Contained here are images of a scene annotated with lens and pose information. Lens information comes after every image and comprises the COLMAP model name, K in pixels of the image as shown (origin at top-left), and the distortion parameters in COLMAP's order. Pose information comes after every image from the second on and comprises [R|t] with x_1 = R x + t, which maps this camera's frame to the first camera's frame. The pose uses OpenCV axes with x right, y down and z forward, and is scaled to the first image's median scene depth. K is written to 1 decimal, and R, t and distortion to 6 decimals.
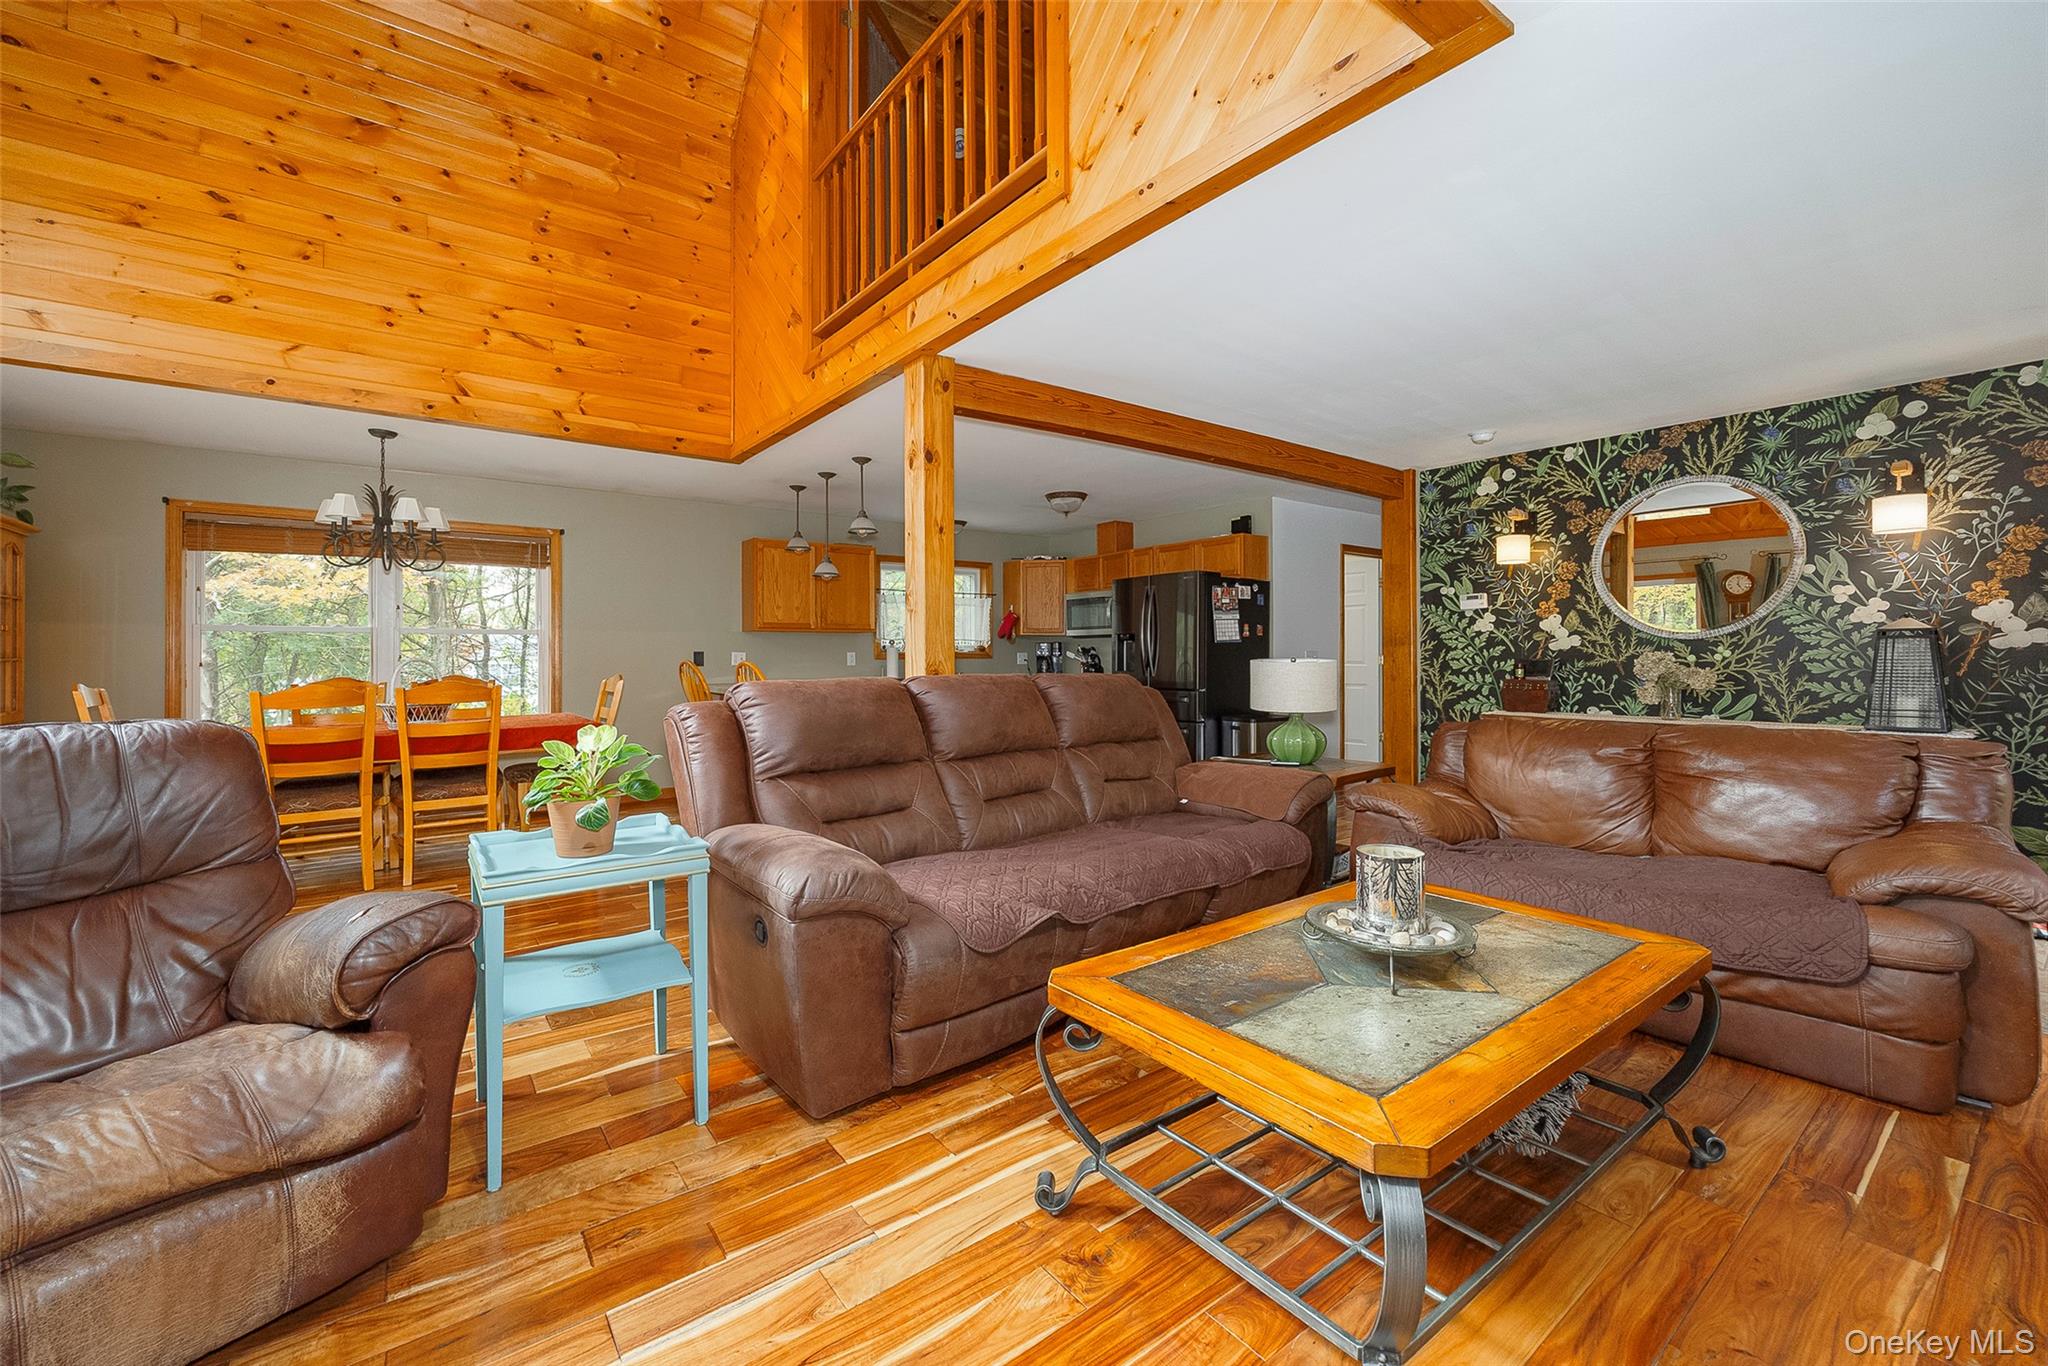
lens RADIAL K [[791.5, 0, 1018.5], [0, 791.5, 657.8], [0, 0, 1]] dist [0.001194, 0.000019]
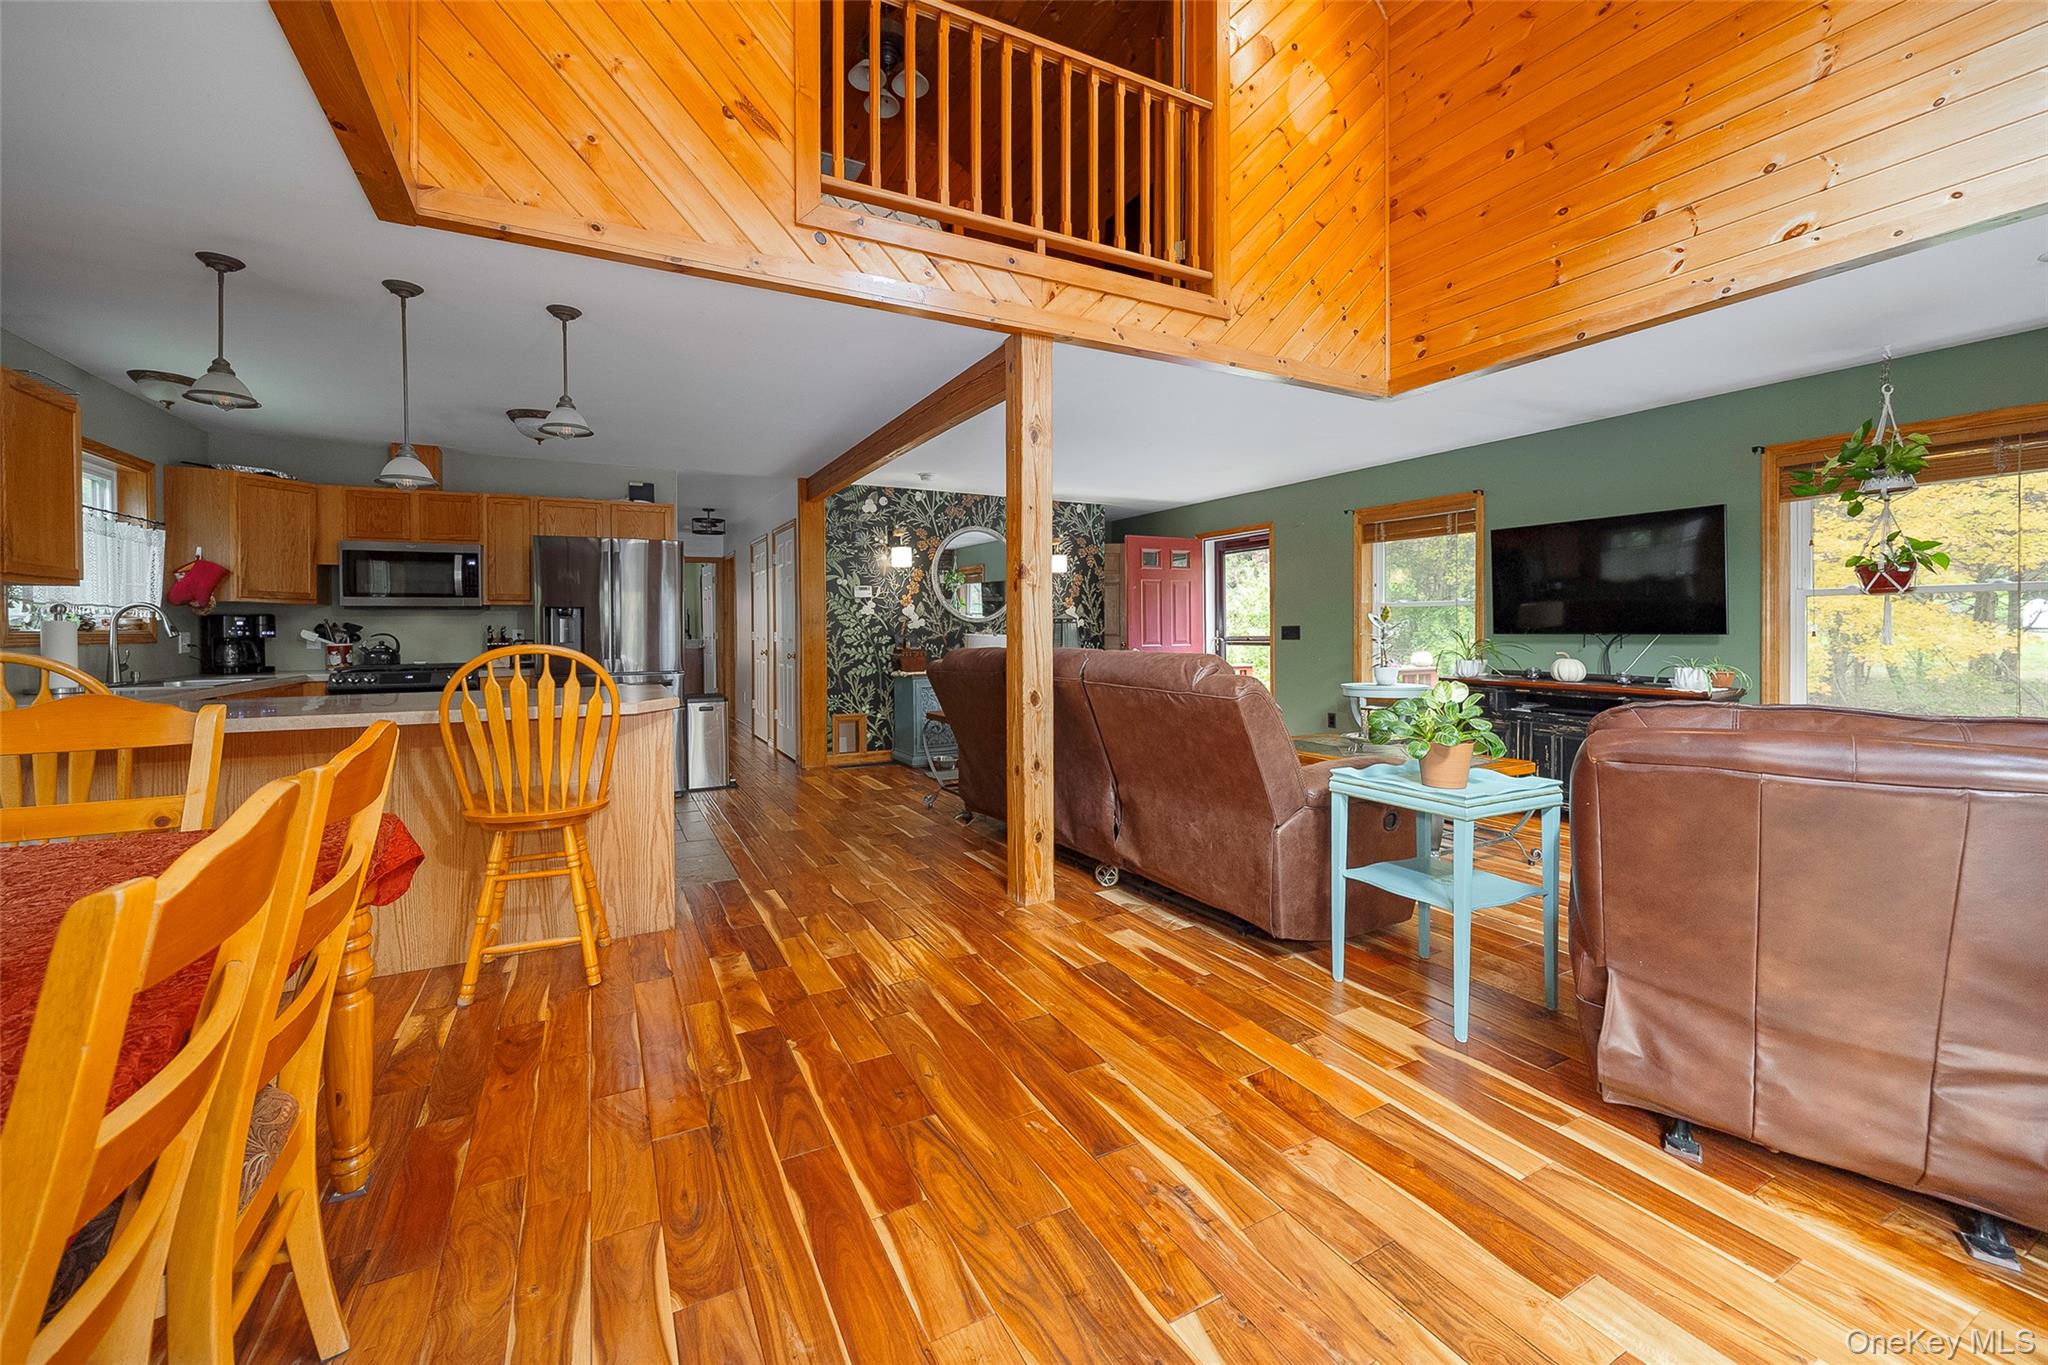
lens RADIAL K [[808.6, 0, 989.0], [0, 808.6, 631.0], [0, 0, 1]] dist [0.000311, -0.000006]
pose [[0.207406, 0.001999, 0.978253, -0.702129], [0.009248, 0.999949, -0.004004, 0.001606], [-0.978211, 0.009877, 0.207377, 0.520895]]
